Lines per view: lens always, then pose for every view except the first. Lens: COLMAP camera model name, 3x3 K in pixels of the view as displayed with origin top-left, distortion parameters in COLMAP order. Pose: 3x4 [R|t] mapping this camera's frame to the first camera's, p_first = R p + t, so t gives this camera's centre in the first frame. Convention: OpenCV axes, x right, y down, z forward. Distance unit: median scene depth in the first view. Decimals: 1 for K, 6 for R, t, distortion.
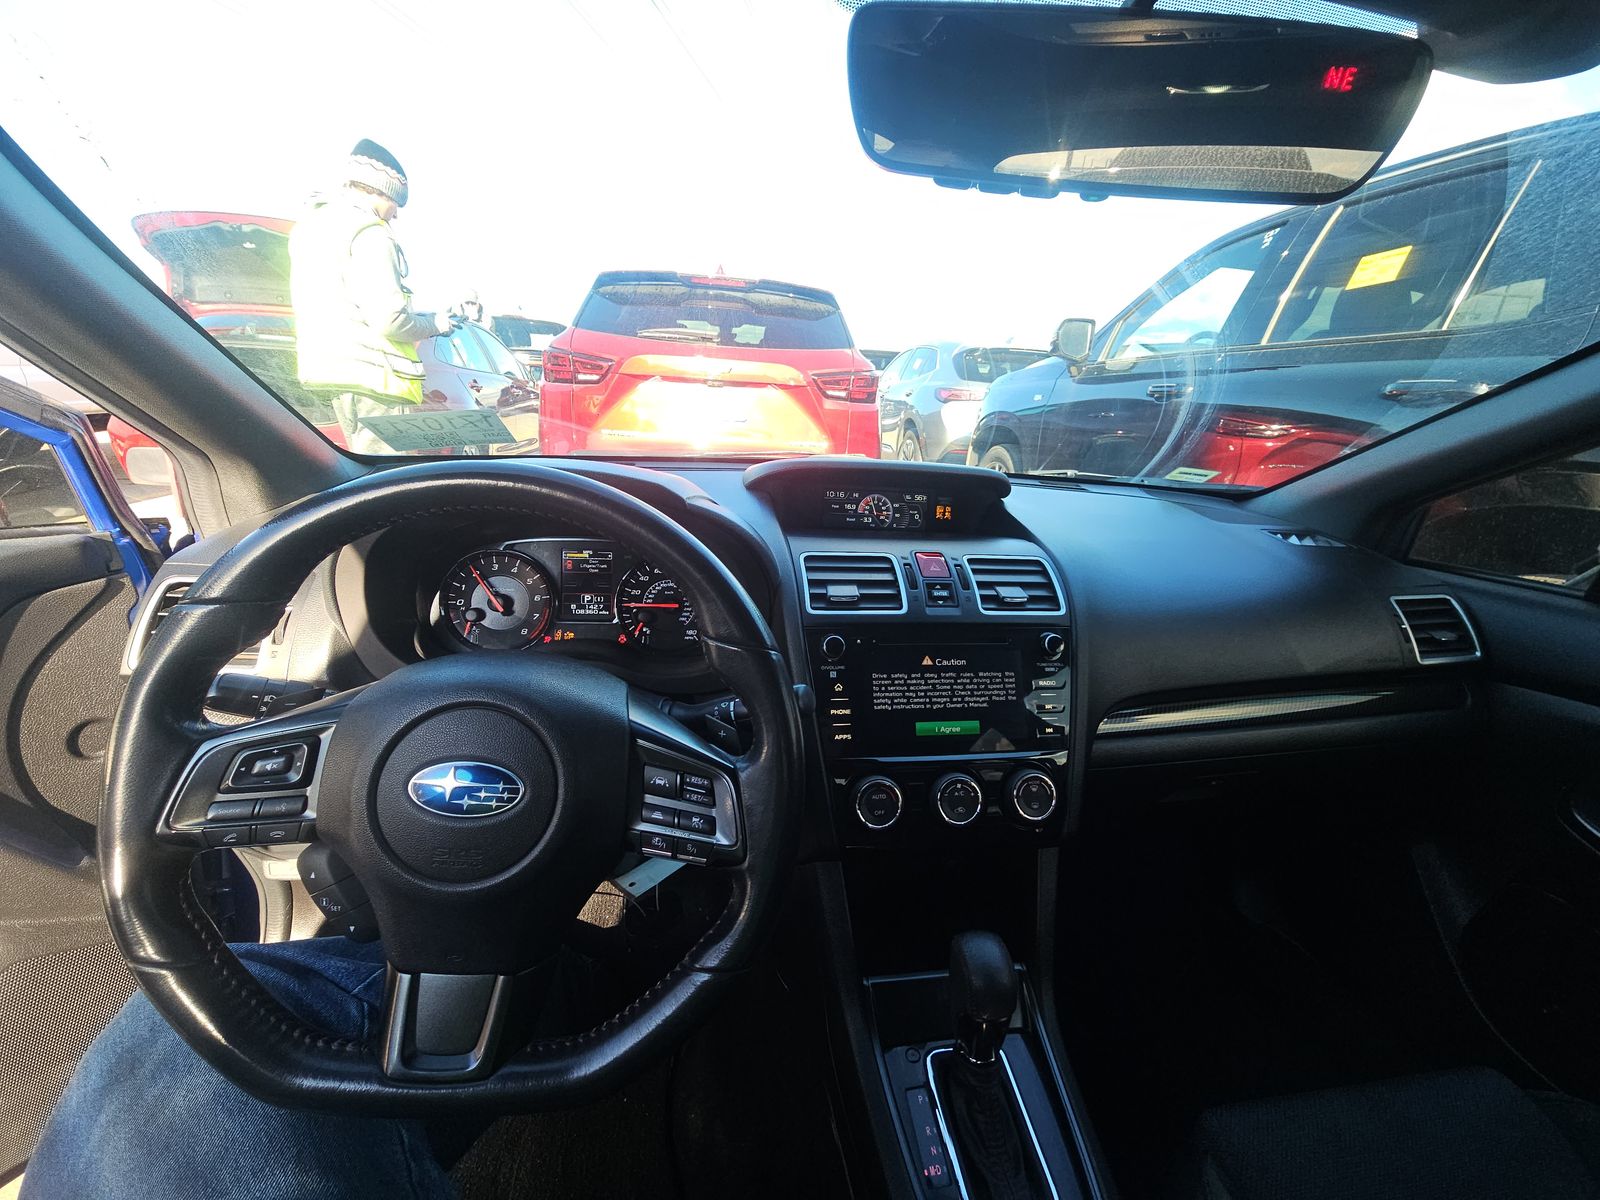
lens RADIAL K [[646.0, 0, 806.5], [0, 646.0, 603.2], [0, 0, 1]] dist [0.003317, -0.005445]
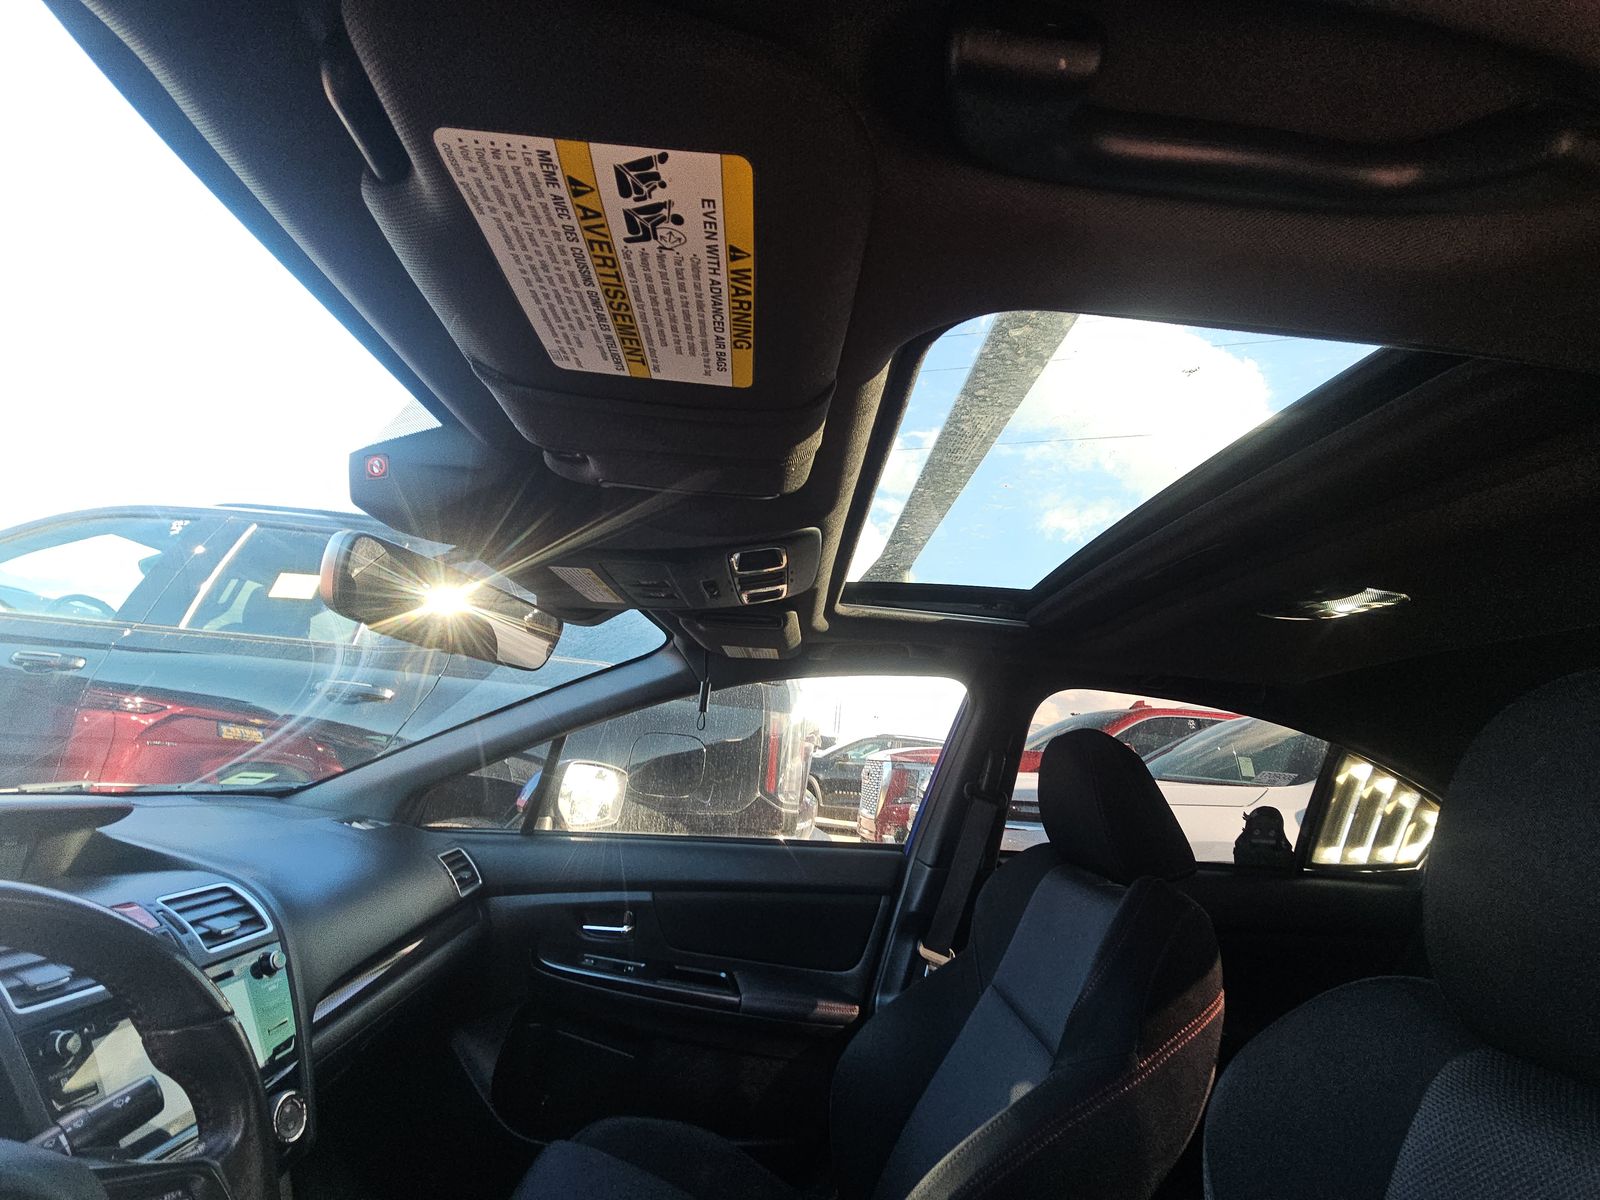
lens RADIAL K [[646.0, 0, 819.0], [0, 646.0, 609.6], [0, 0, 1]] dist [0.003317, -0.005445]
pose [[0.106669, 0.171260, 0.979434, -0.647400], [0.221391, 0.956235, -0.191315, -0.086181], [-0.969334, 0.237245, 0.064085, -0.076222]]
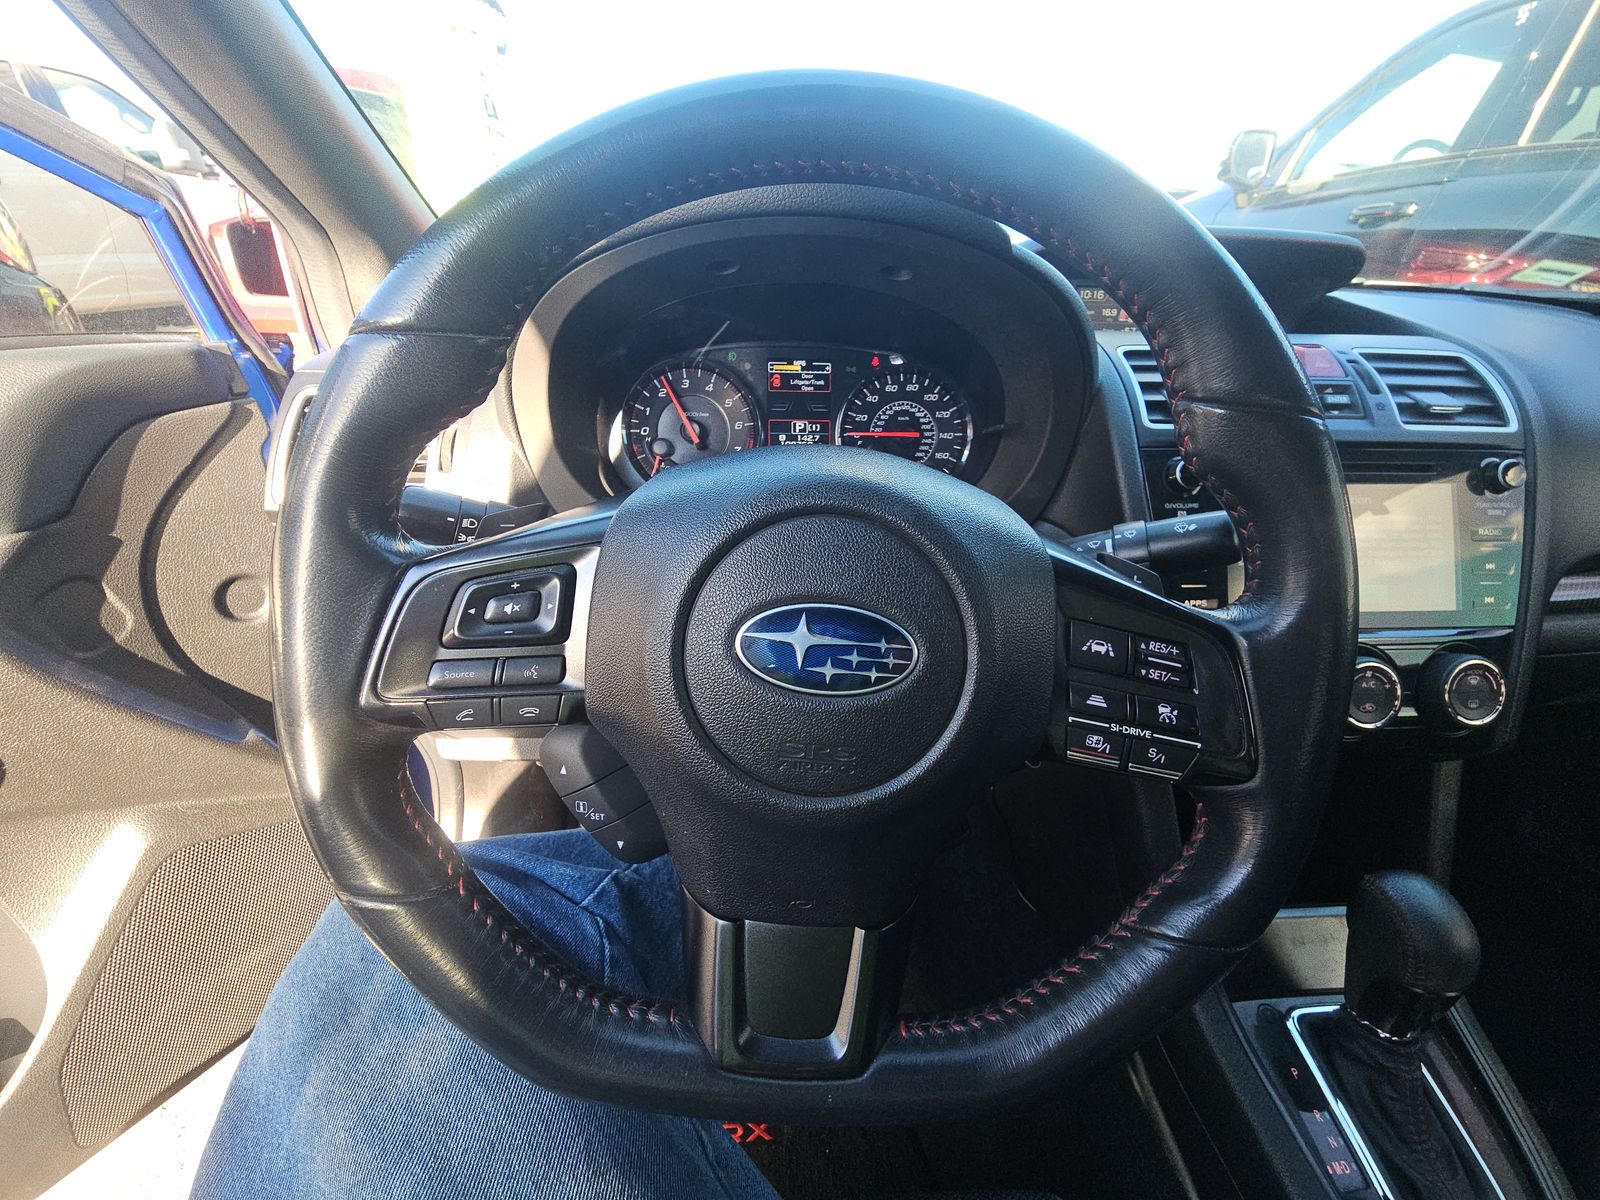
lens RADIAL K [[646.0, 0, 799.9], [0, 646.0, 602.5], [0, 0, 1]] dist [0.003317, -0.005445]
pose [[0.993791, 0.011737, -0.110643, -0.269231], [0.005773, 0.987642, 0.156623, 0.084054], [0.111114, -0.156290, 0.981441, 0.231154]]
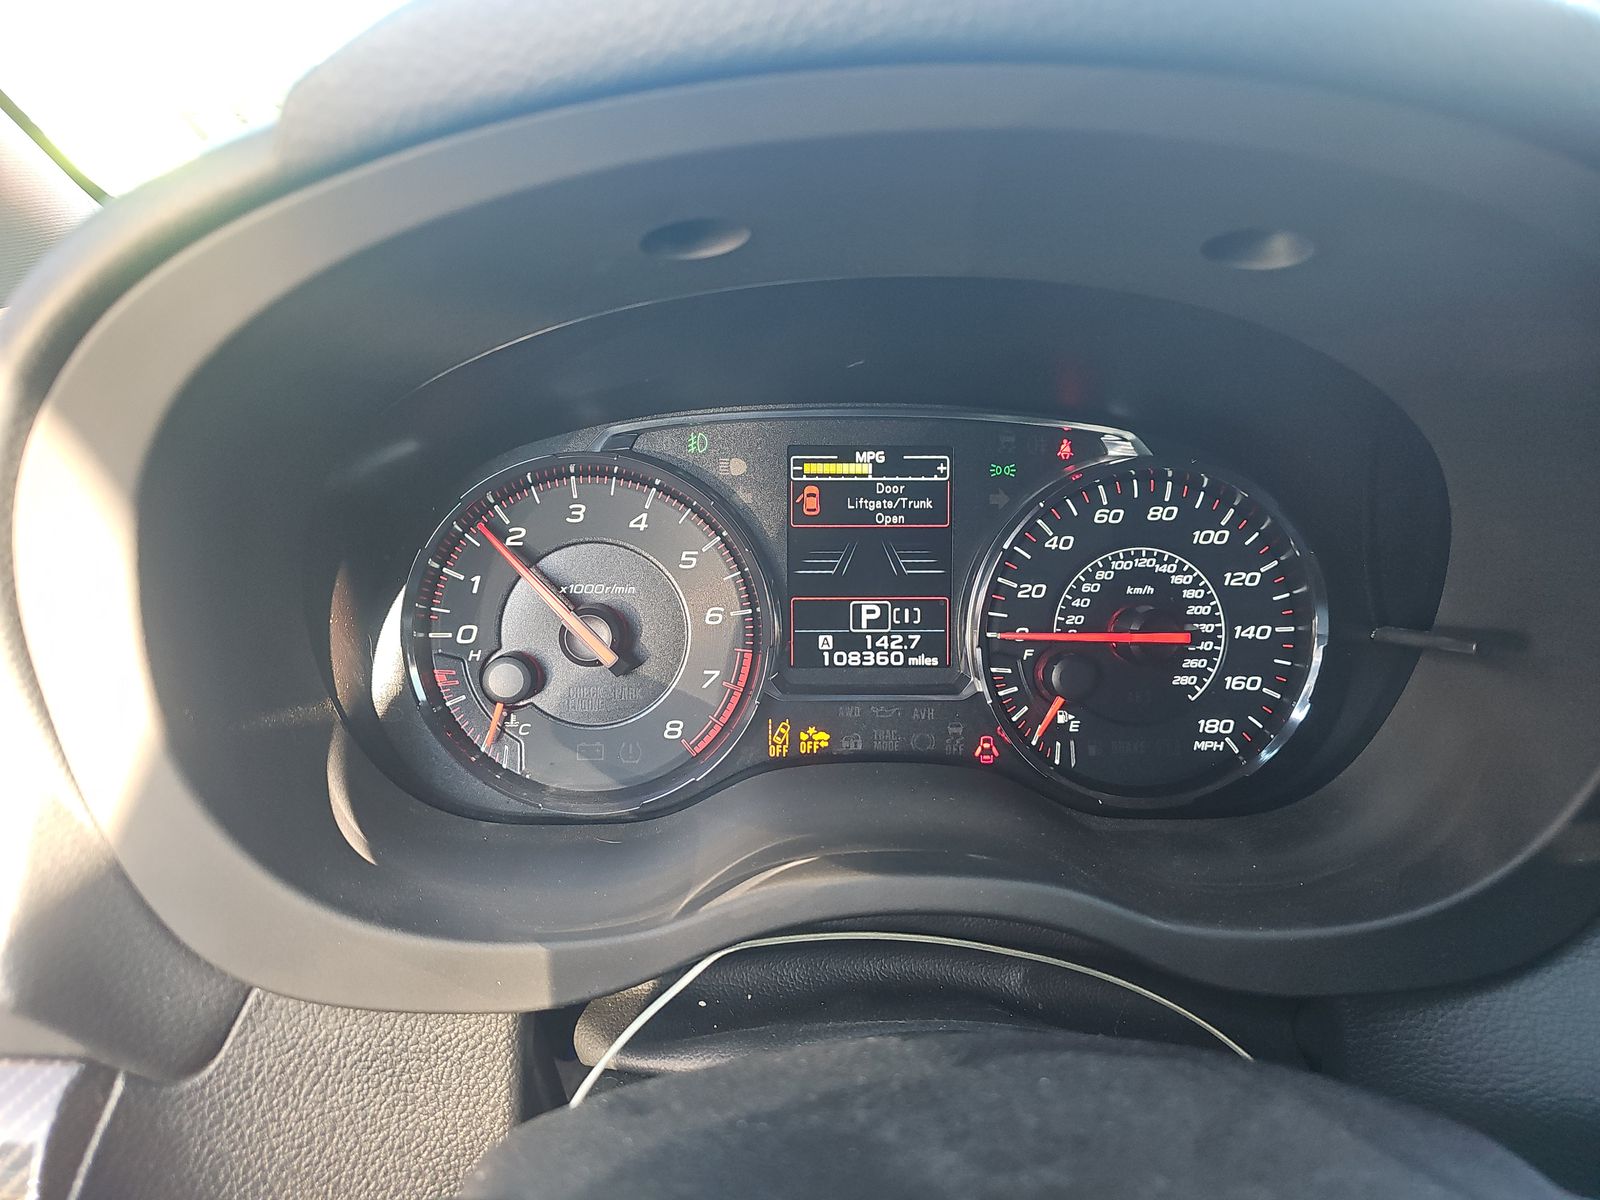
lens RADIAL K [[1066.1, 0, 749.9], [0, 1066.1, 586.3], [0, 0, 1]] dist [0.027645, -0.002007]
pose [[0.992133, -0.010112, -0.124775, -0.355992], [0.012275, 0.999787, 0.016577, -0.030806], [0.124581, -0.017978, 0.992047, 0.546080]]
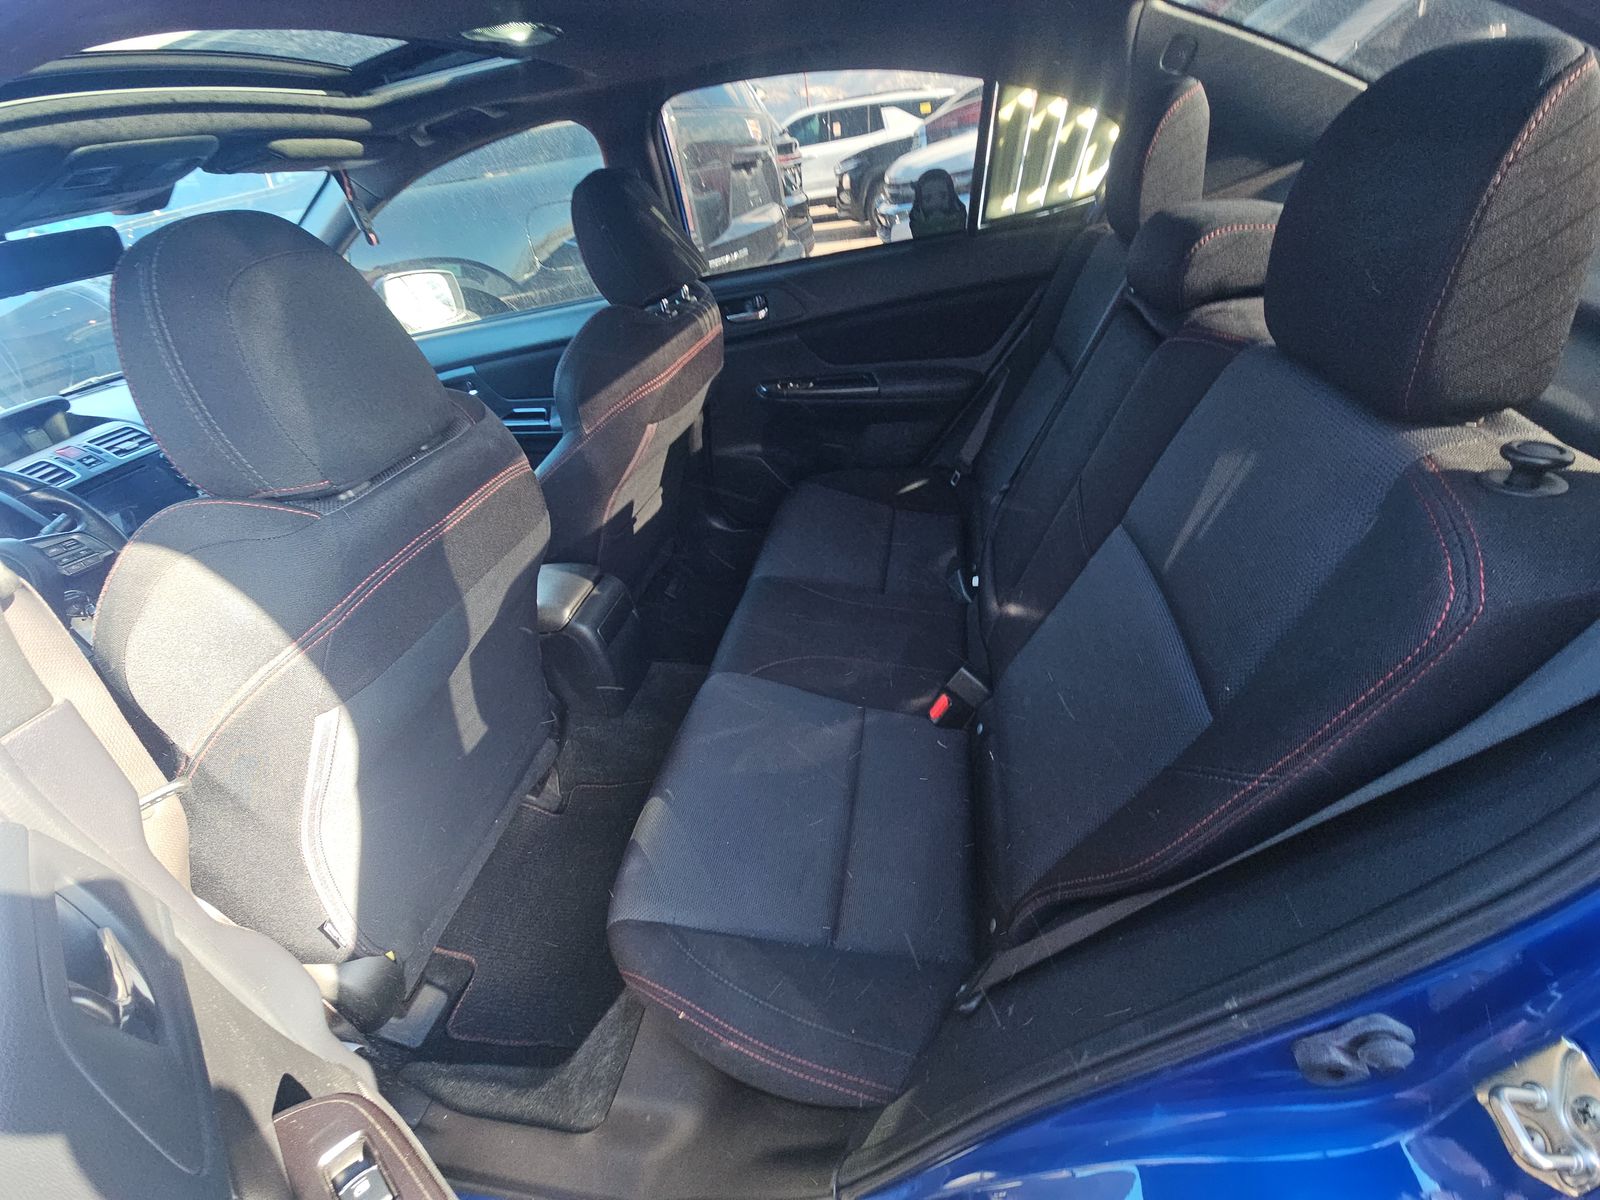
lens RADIAL K [[646.0, 0, 807.2], [0, 646.0, 597.7], [0, 0, 1]] dist [0.003317, -0.005445]
pose [[0.287584, -0.628429, 0.722753, -0.807422], [0.445208, 0.755860, 0.480067, 0.319712], [-0.847989, 0.183716, 0.497156, -1.671857]]
